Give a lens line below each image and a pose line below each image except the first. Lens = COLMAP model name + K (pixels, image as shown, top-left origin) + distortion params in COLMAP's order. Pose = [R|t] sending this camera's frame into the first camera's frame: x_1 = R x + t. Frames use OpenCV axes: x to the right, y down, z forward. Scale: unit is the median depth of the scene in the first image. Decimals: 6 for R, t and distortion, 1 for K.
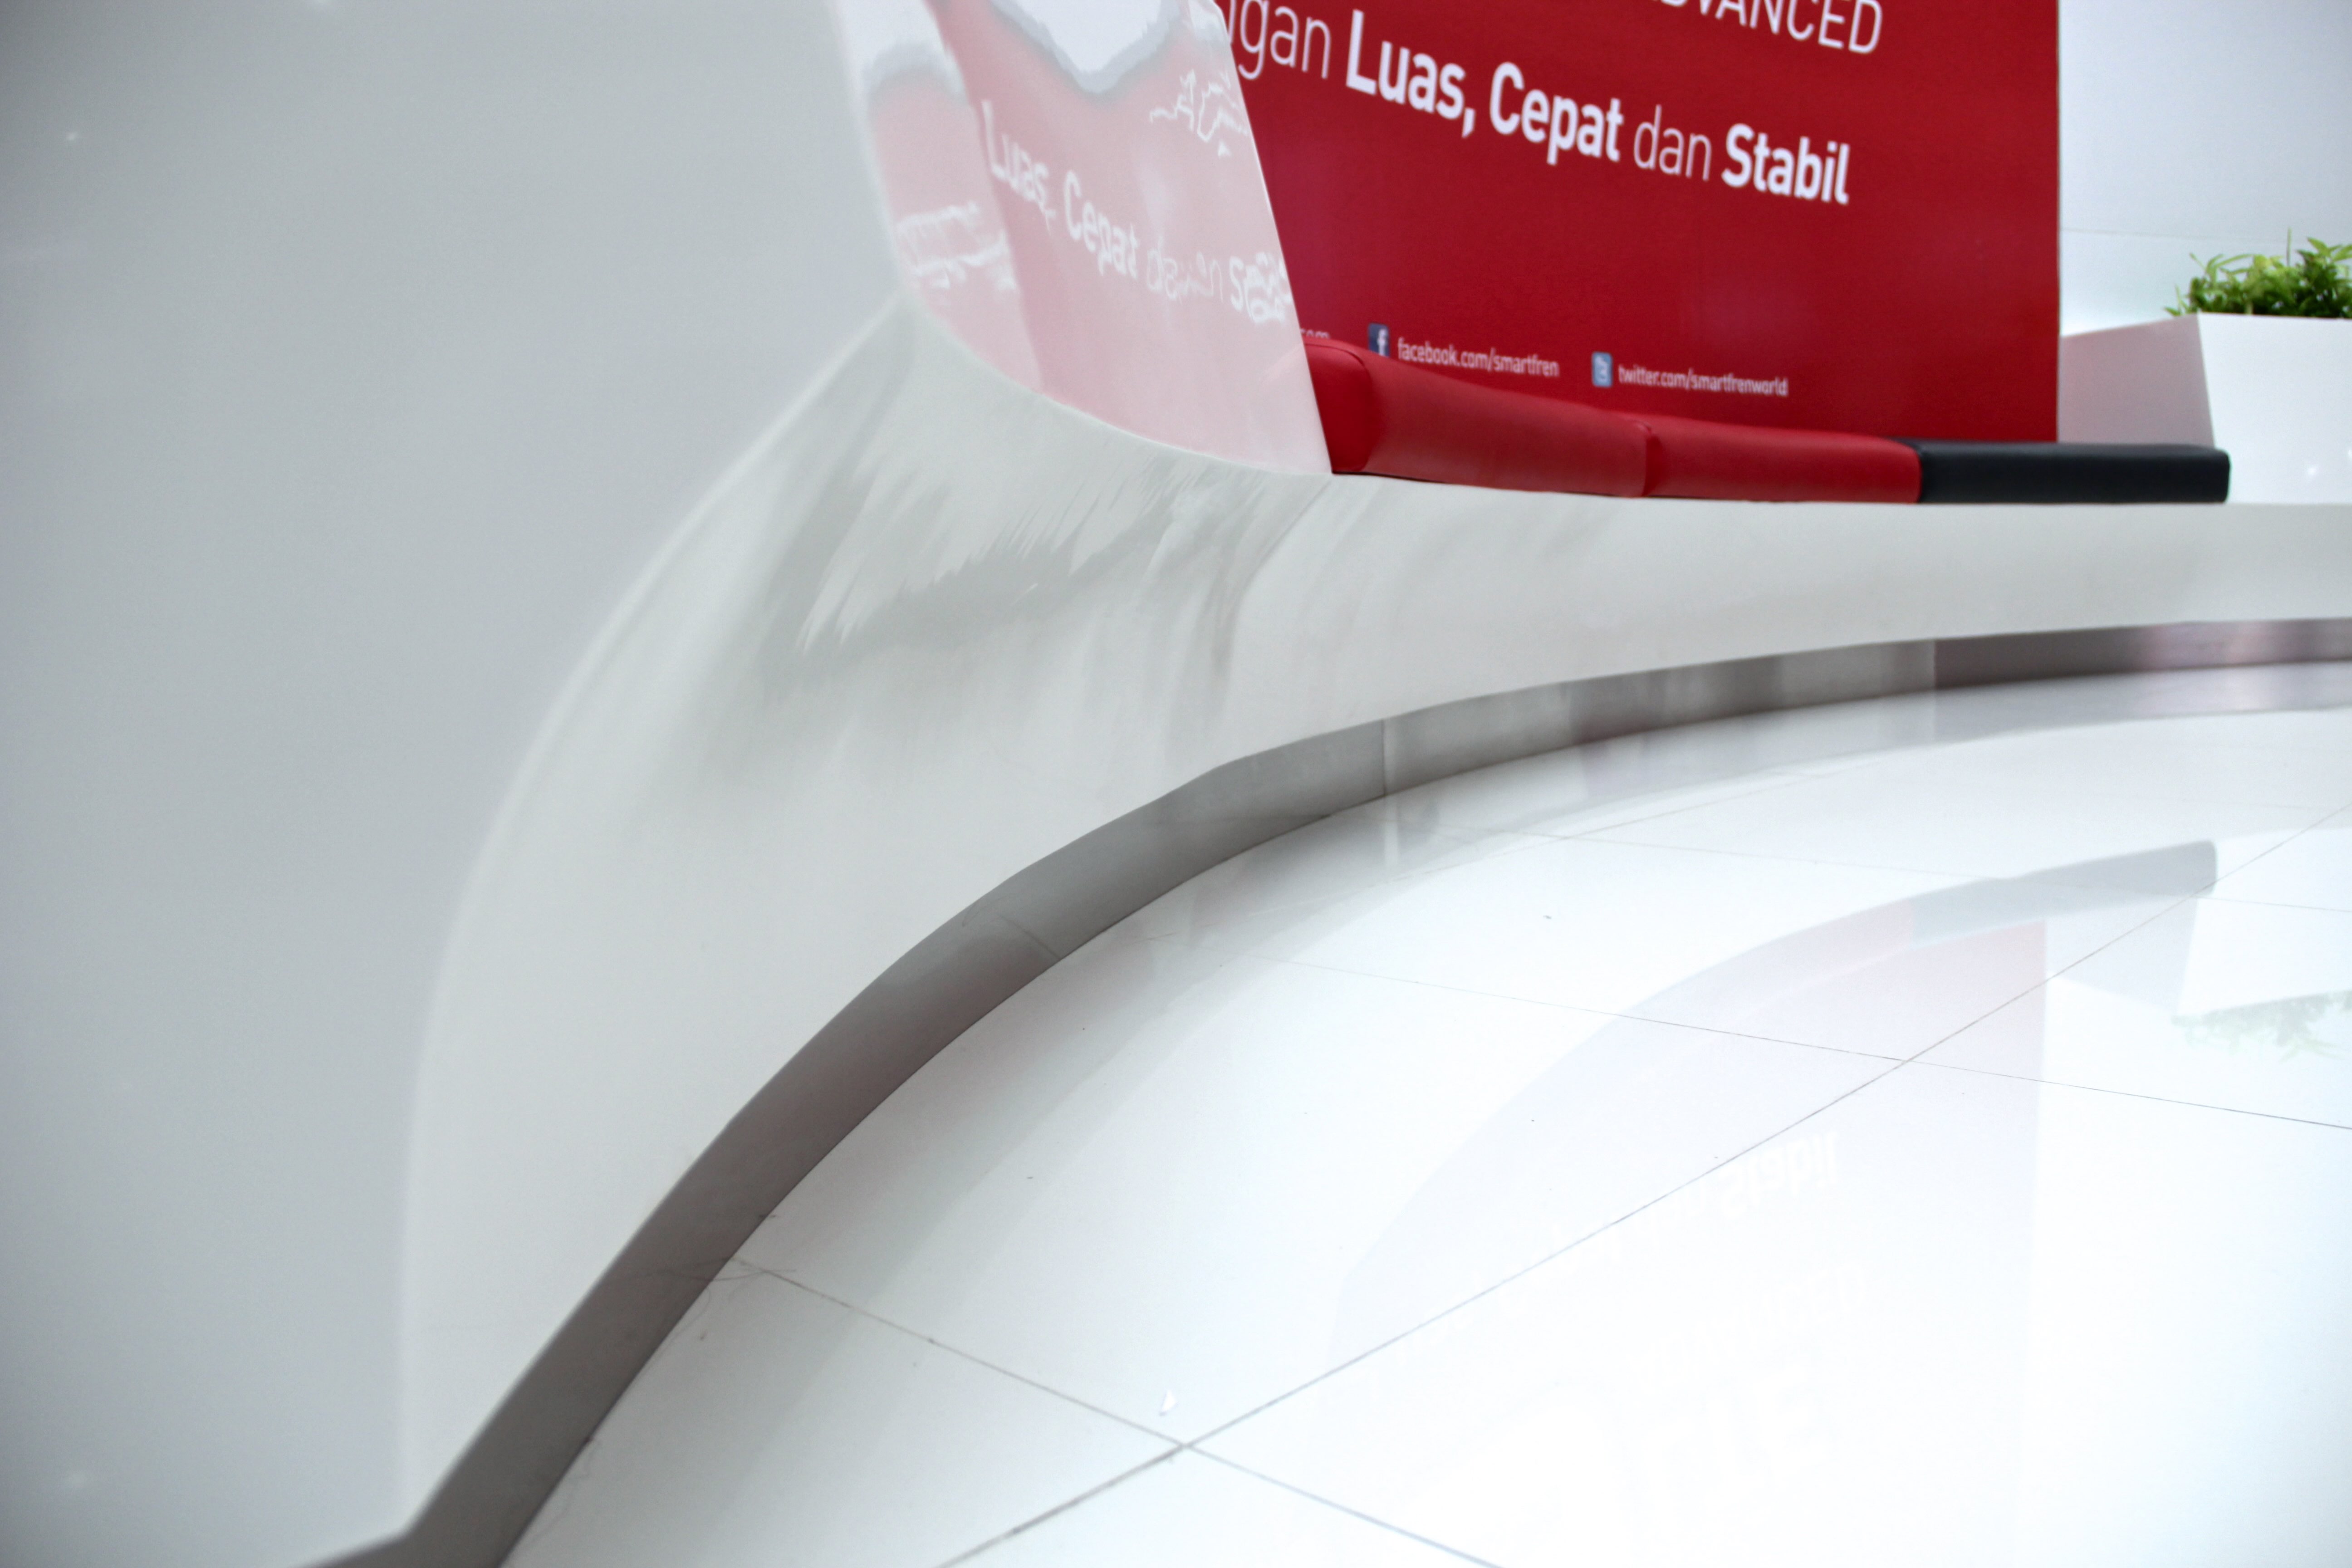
lens RADIAL K [[1949.4, 0, 1159.7], [0, 1949.4, 798.2], [0, 0, 1]] dist [-0.168994, 0.097085]
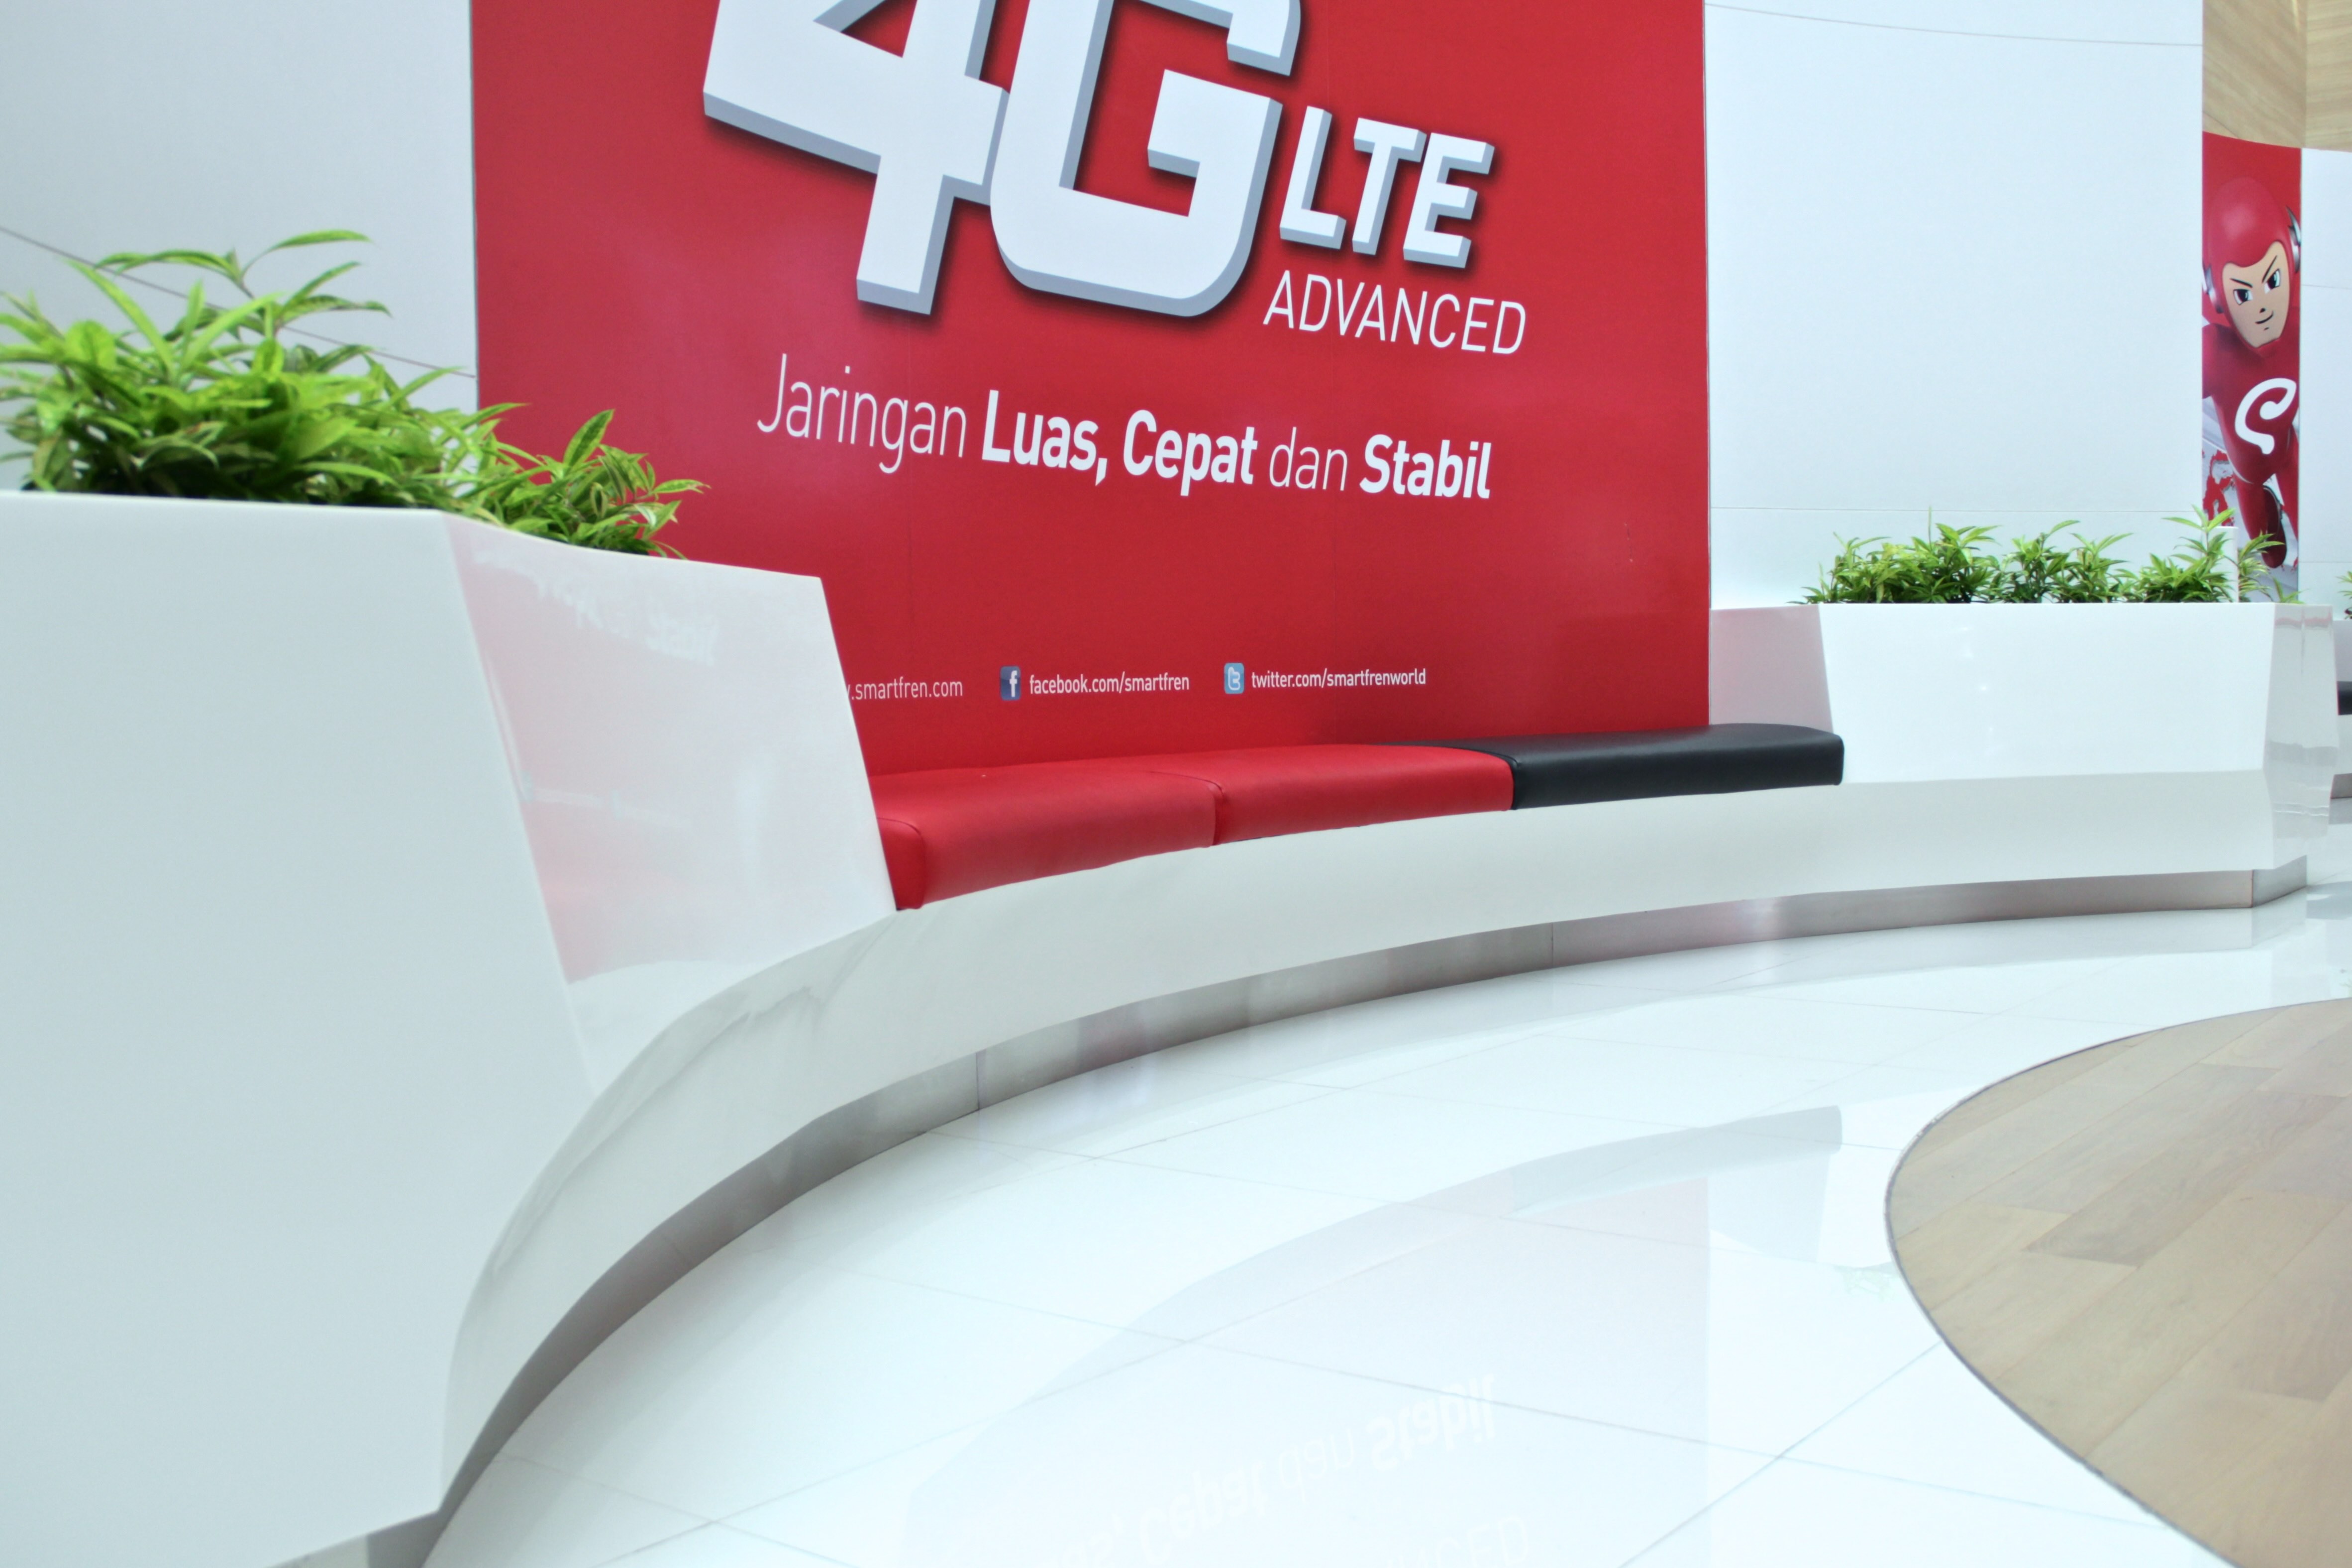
lens RADIAL K [[2448.0, 0, 1183.5], [0, 2448.0, 776.6], [0, 0, 1]] dist [-0.094157, 0.000000]
pose [[0.993245, 0.008832, 0.115699, 0.041183], [0.000252, 0.996933, -0.078262, -0.057809], [-0.116035, 0.077763, 0.990196, -0.357314]]
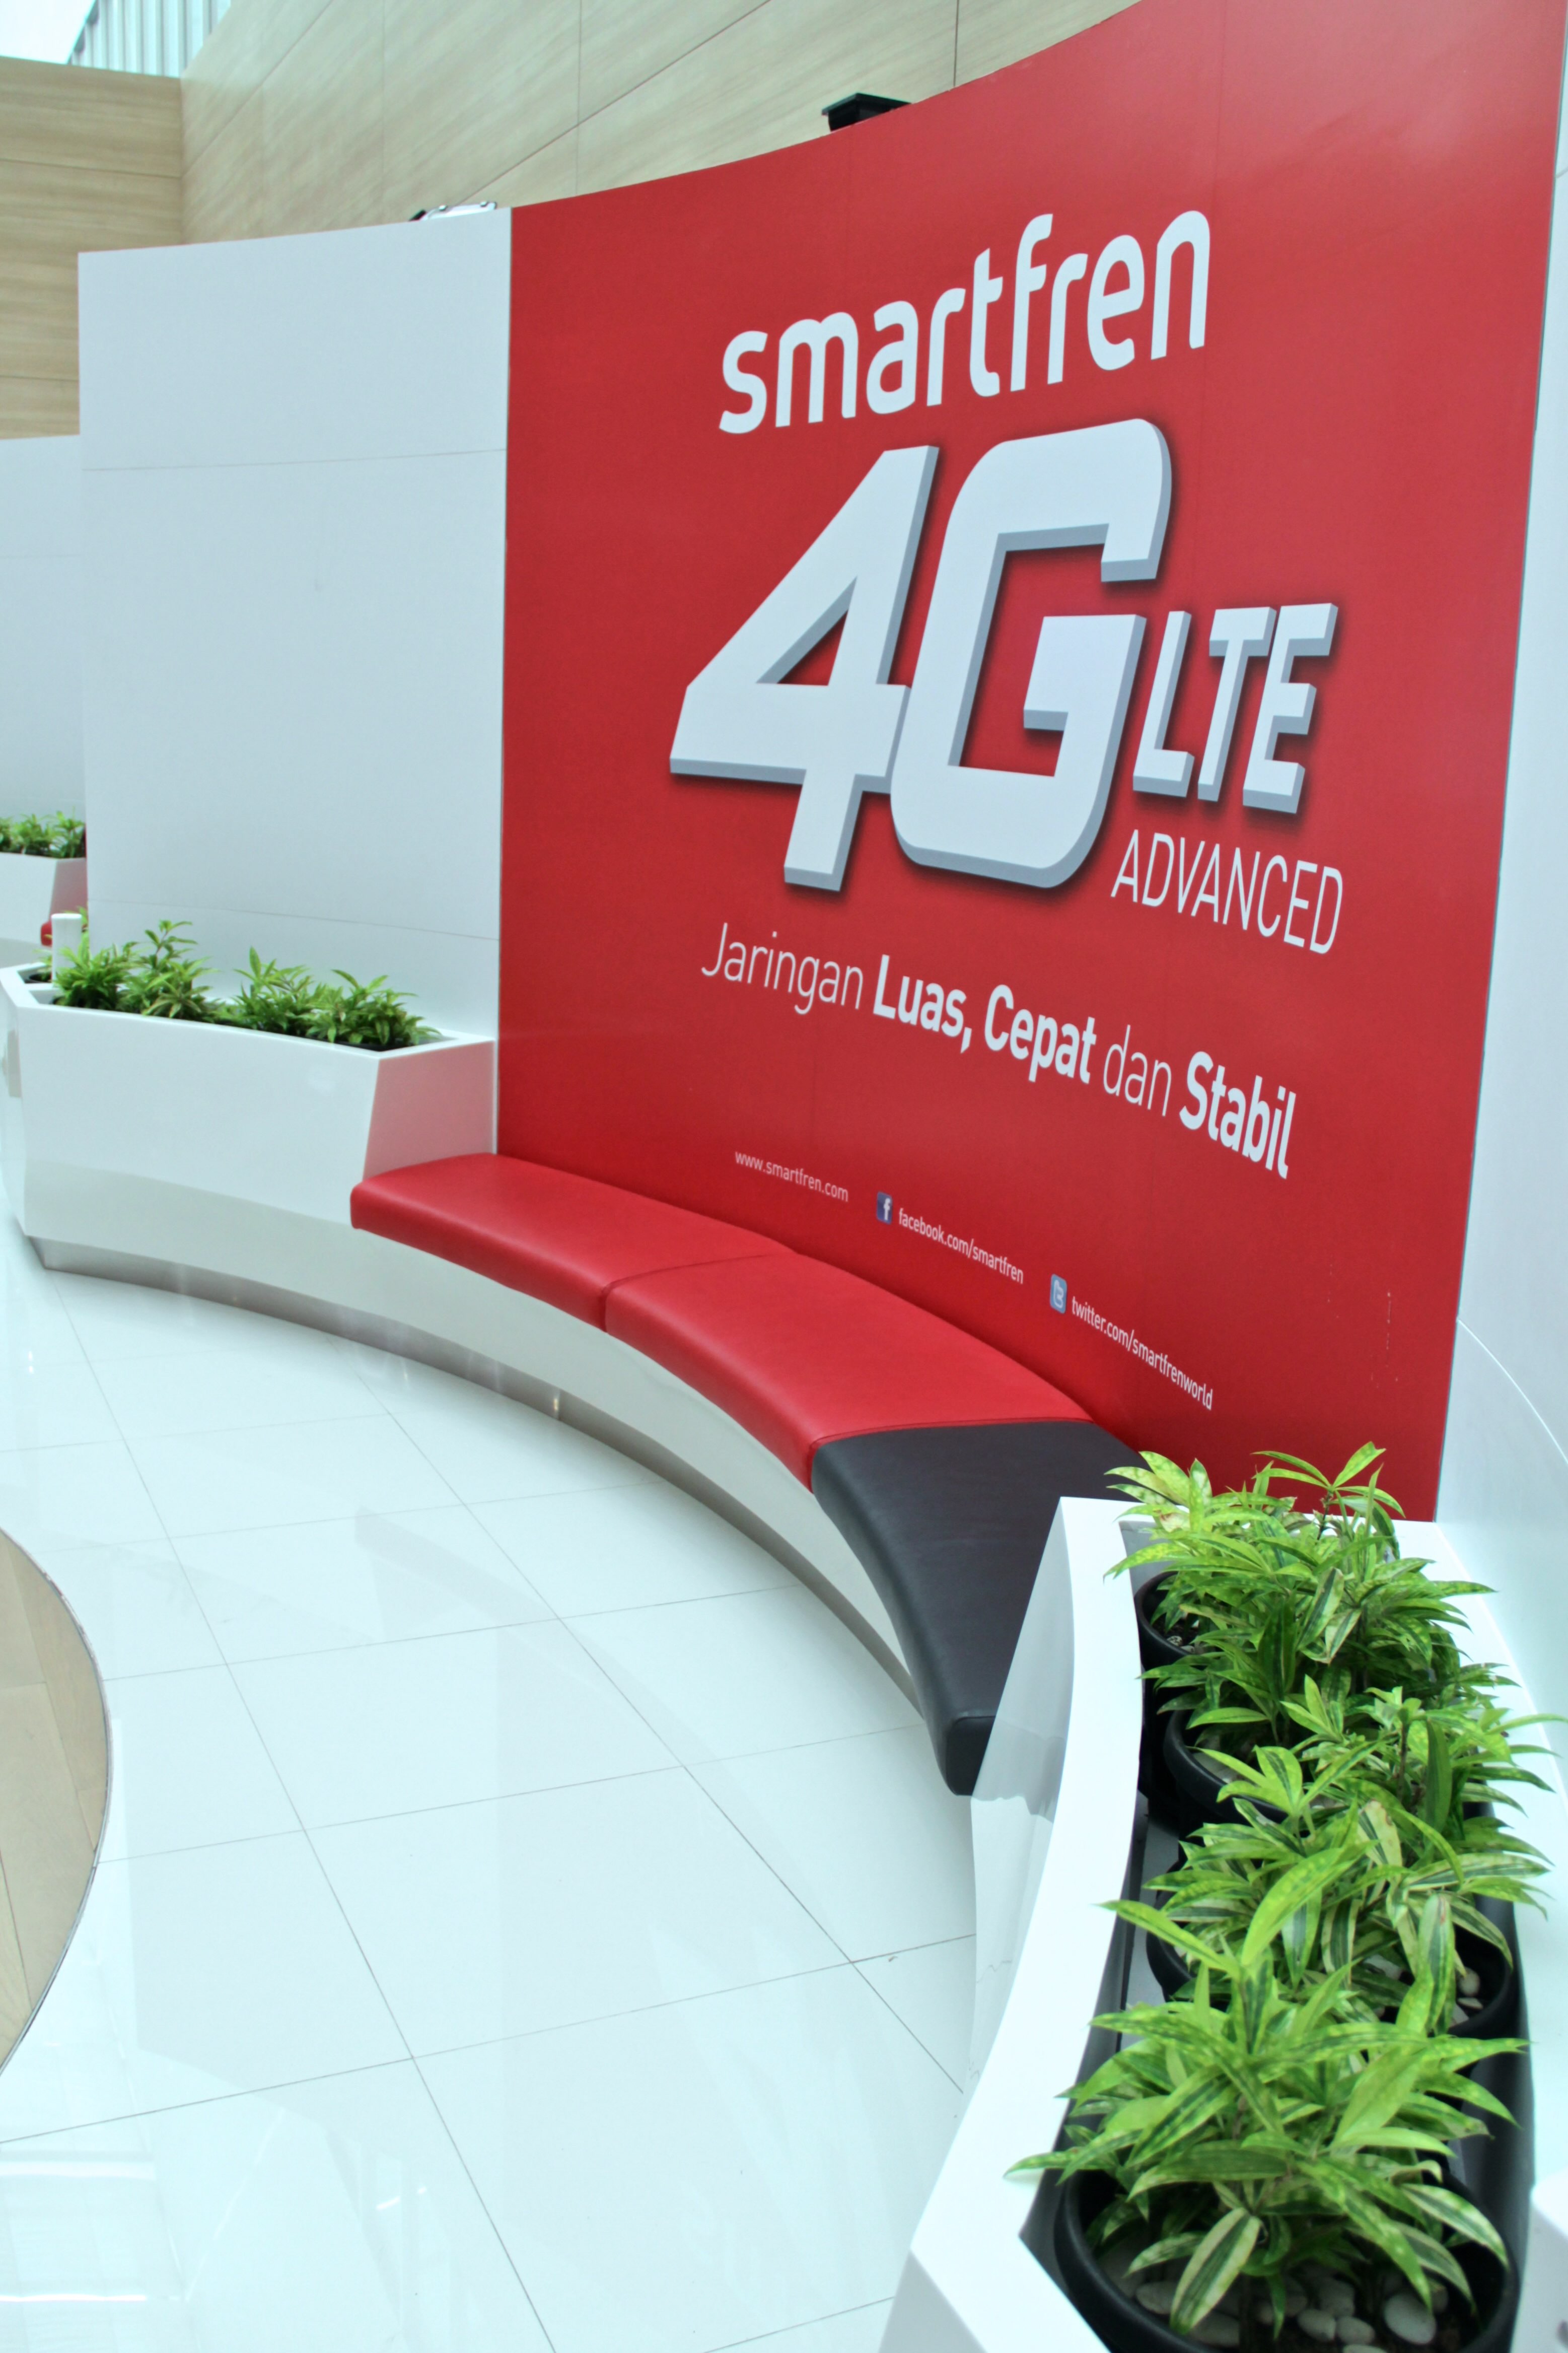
lens RADIAL K [[2234.0, 0, 781.6], [0, 2234.0, 1157.1], [0, 0, 1]] dist [-0.115587, 0.000000]
pose [[-0.388402, 0.206269, -0.898107, 1.249323], [-0.133148, 0.951835, 0.276191, -0.566983], [0.911820, 0.226854, -0.342231, 1.212406]]
